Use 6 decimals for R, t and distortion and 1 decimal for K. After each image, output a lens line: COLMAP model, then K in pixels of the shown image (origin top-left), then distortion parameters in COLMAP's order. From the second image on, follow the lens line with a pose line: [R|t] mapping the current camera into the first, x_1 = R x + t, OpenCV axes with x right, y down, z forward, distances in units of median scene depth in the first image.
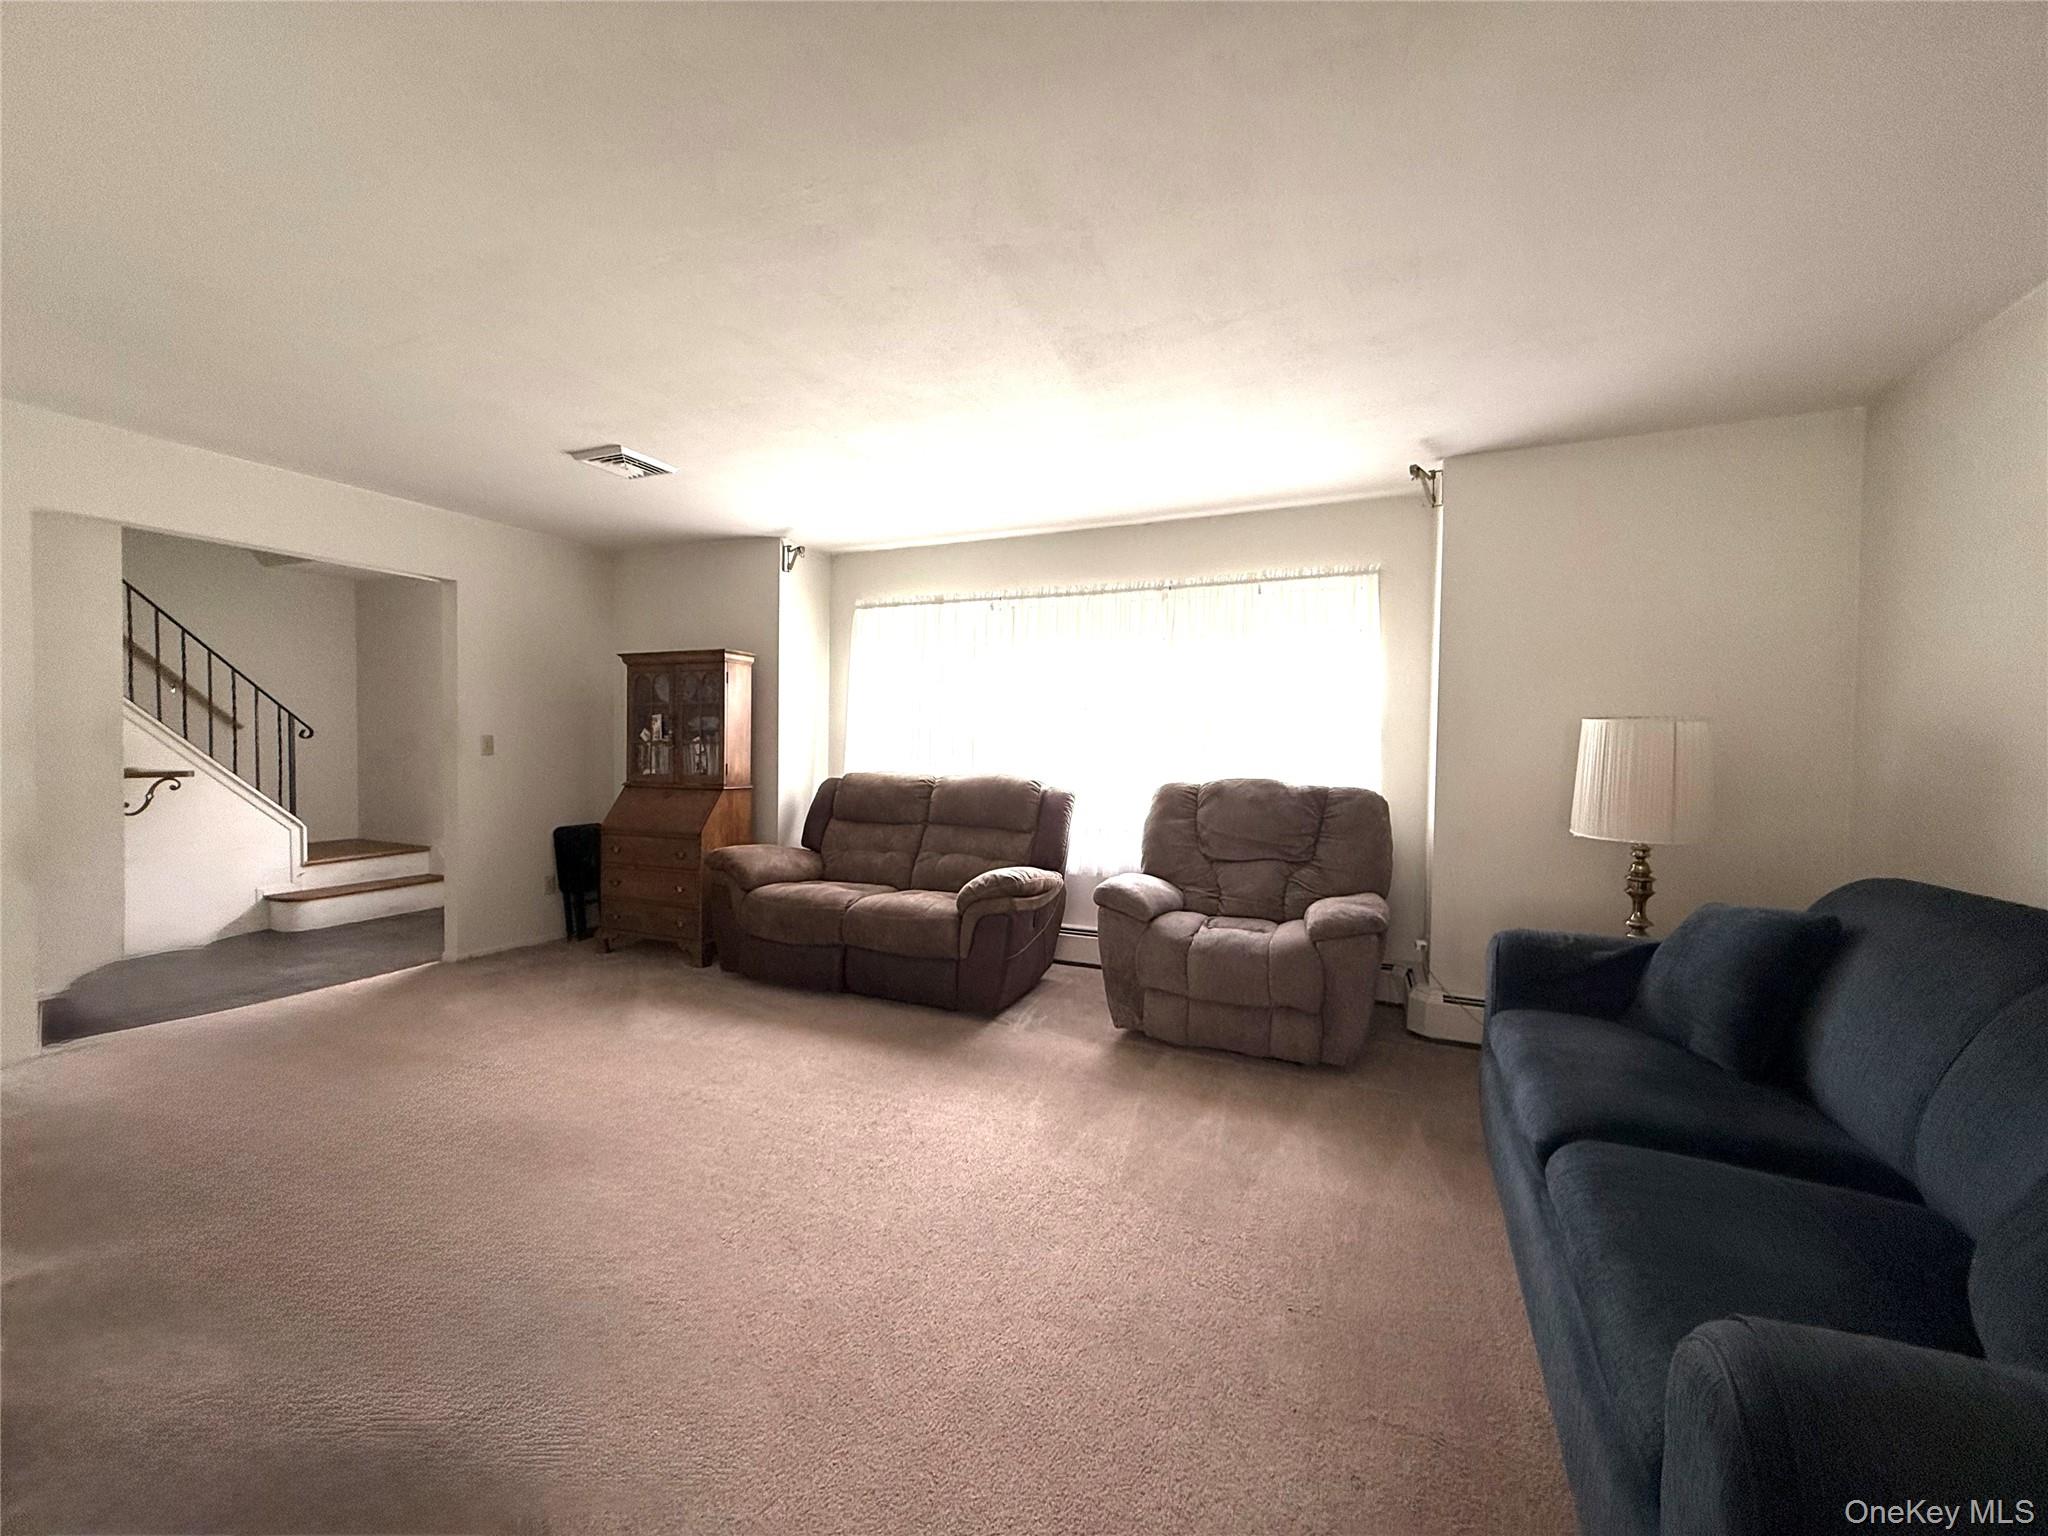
lens RADIAL K [[808.9, 0, 1024.0], [0, 808.9, 768.0], [0, 0, 1]] dist [-0.000630, -0.000041]
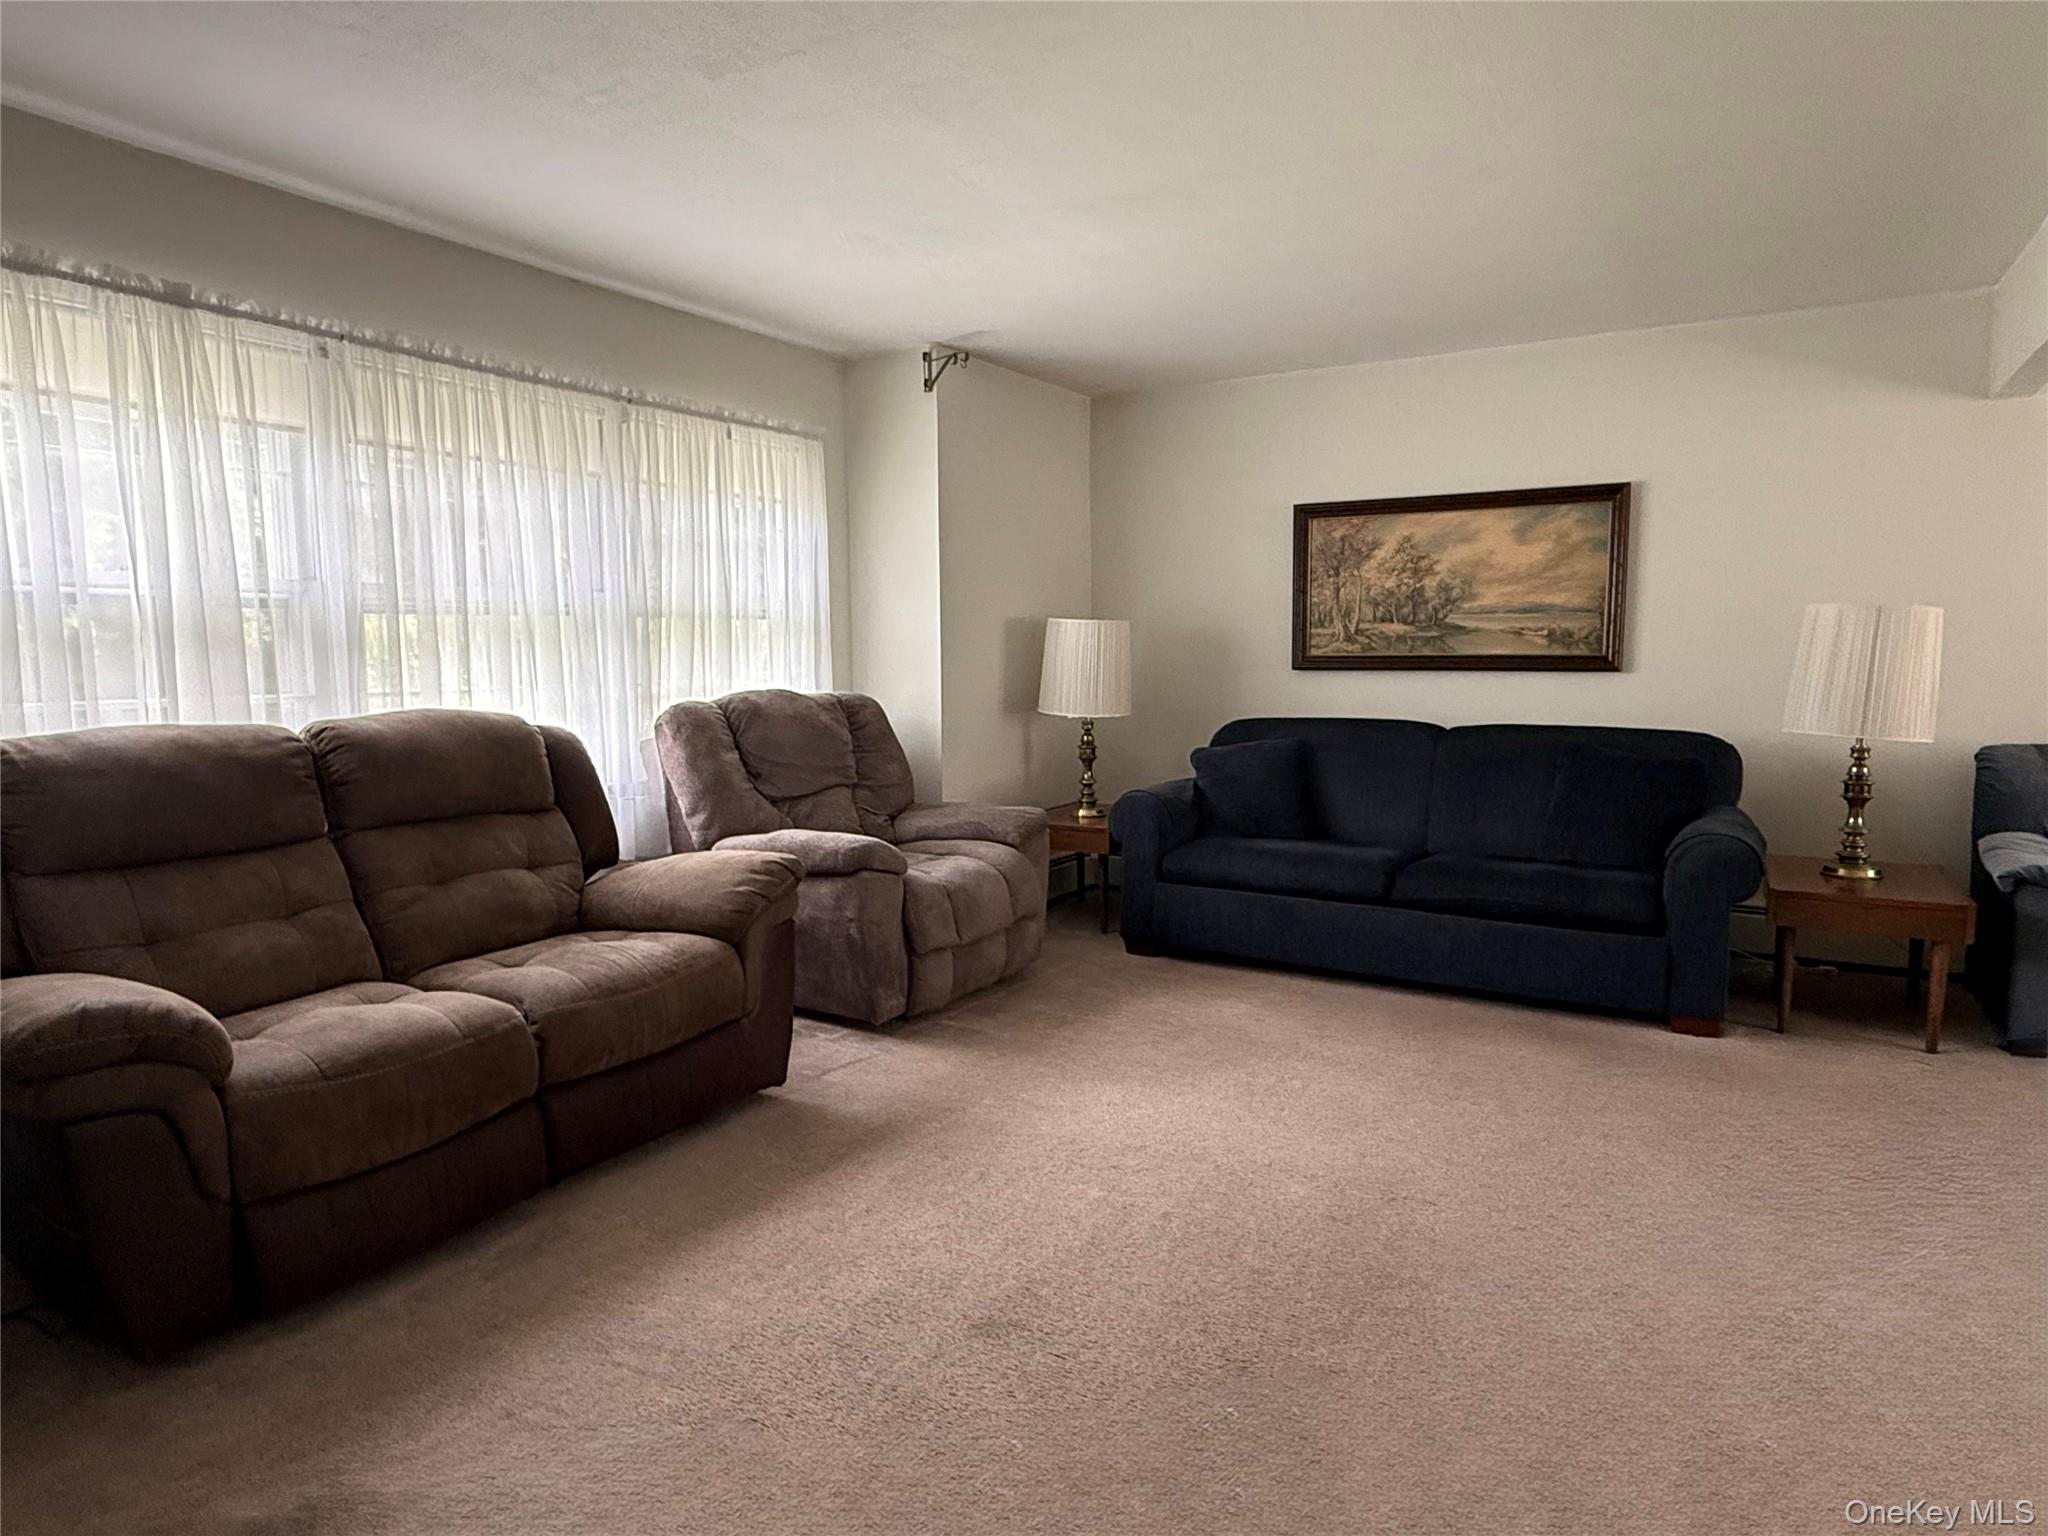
lens RADIAL K [[1185.9, 0, 1024.0], [0, 1185.9, 768.0], [0, 0, 1]] dist [-0.020180, -0.000809]
pose [[0.138923, -0.108913, 0.984296, -0.910191], [0.040041, 0.993739, 0.104306, -0.022499], [-0.989493, 0.024921, 0.142414, 0.702084]]
